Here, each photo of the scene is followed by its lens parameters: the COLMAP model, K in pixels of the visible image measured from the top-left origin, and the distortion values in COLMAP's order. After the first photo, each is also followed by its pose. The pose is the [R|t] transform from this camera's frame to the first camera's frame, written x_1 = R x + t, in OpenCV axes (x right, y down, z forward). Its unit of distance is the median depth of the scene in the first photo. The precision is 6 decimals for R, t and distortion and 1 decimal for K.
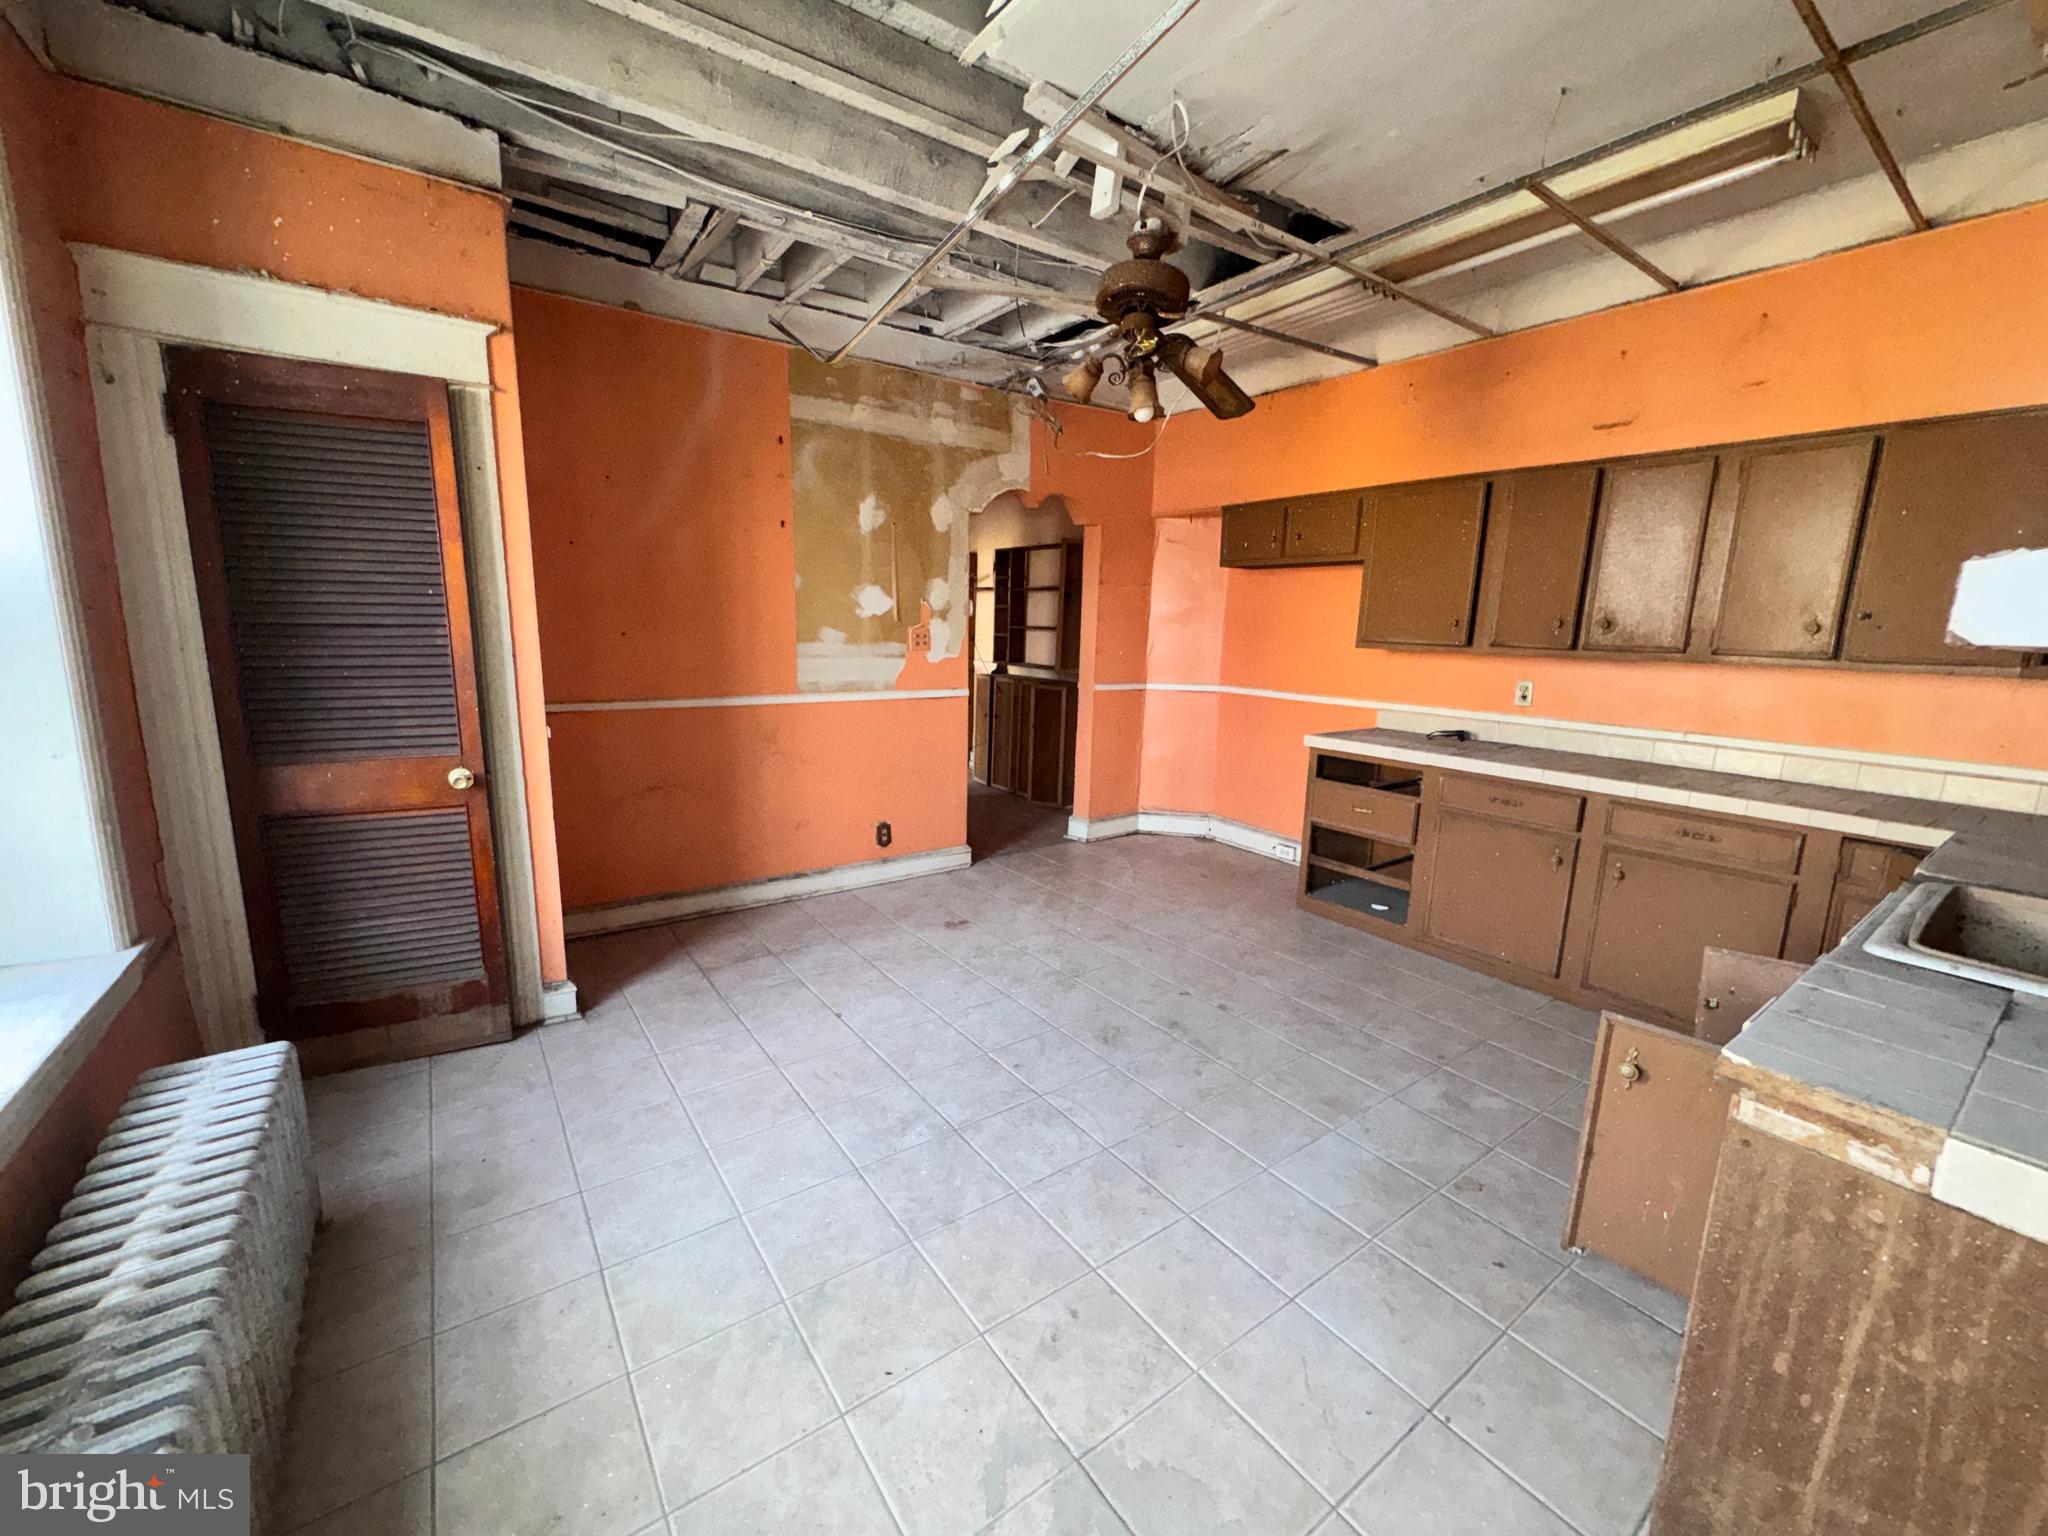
lens RADIAL K [[817.4, 0, 1024.6], [0, 817.4, 761.2], [0, 0, 1]] dist [-0.003787, -0.000070]
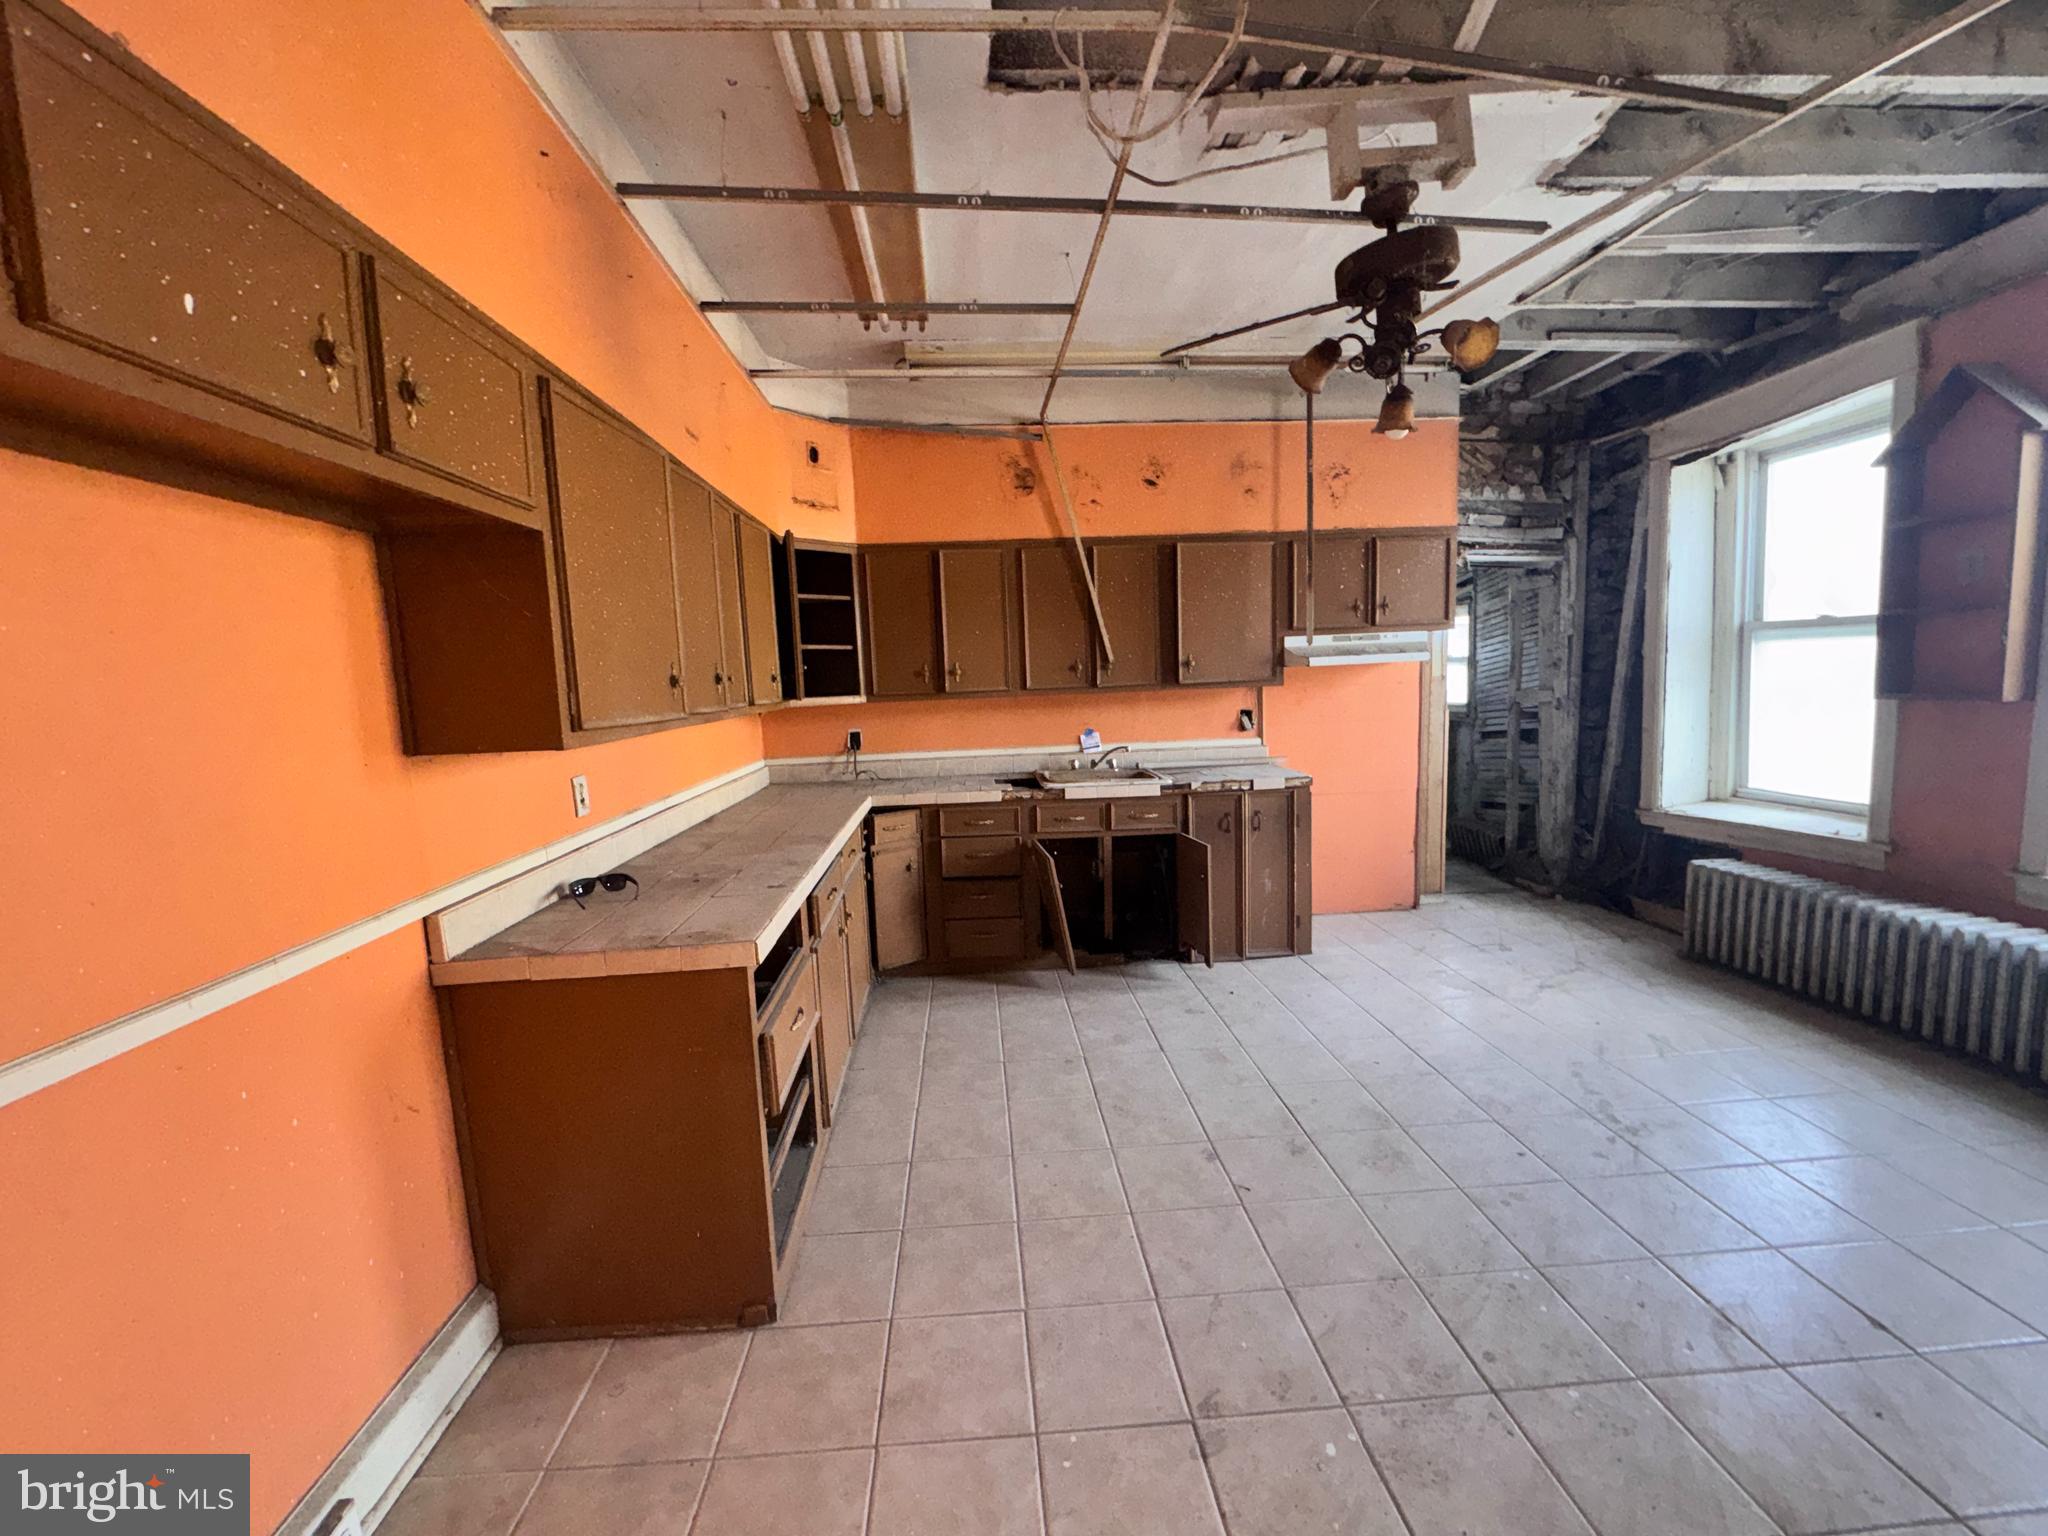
lens RADIAL K [[817.4, 0, 1023.0], [0, 817.4, 763.0], [0, 0, 1]] dist [-0.003787, -0.000070]
pose [[-0.847395, -0.049736, 0.528628, 0.000985], [0.109450, 0.957859, 0.265569, -0.265925], [-0.519559, 0.282900, -0.806242, 1.489042]]
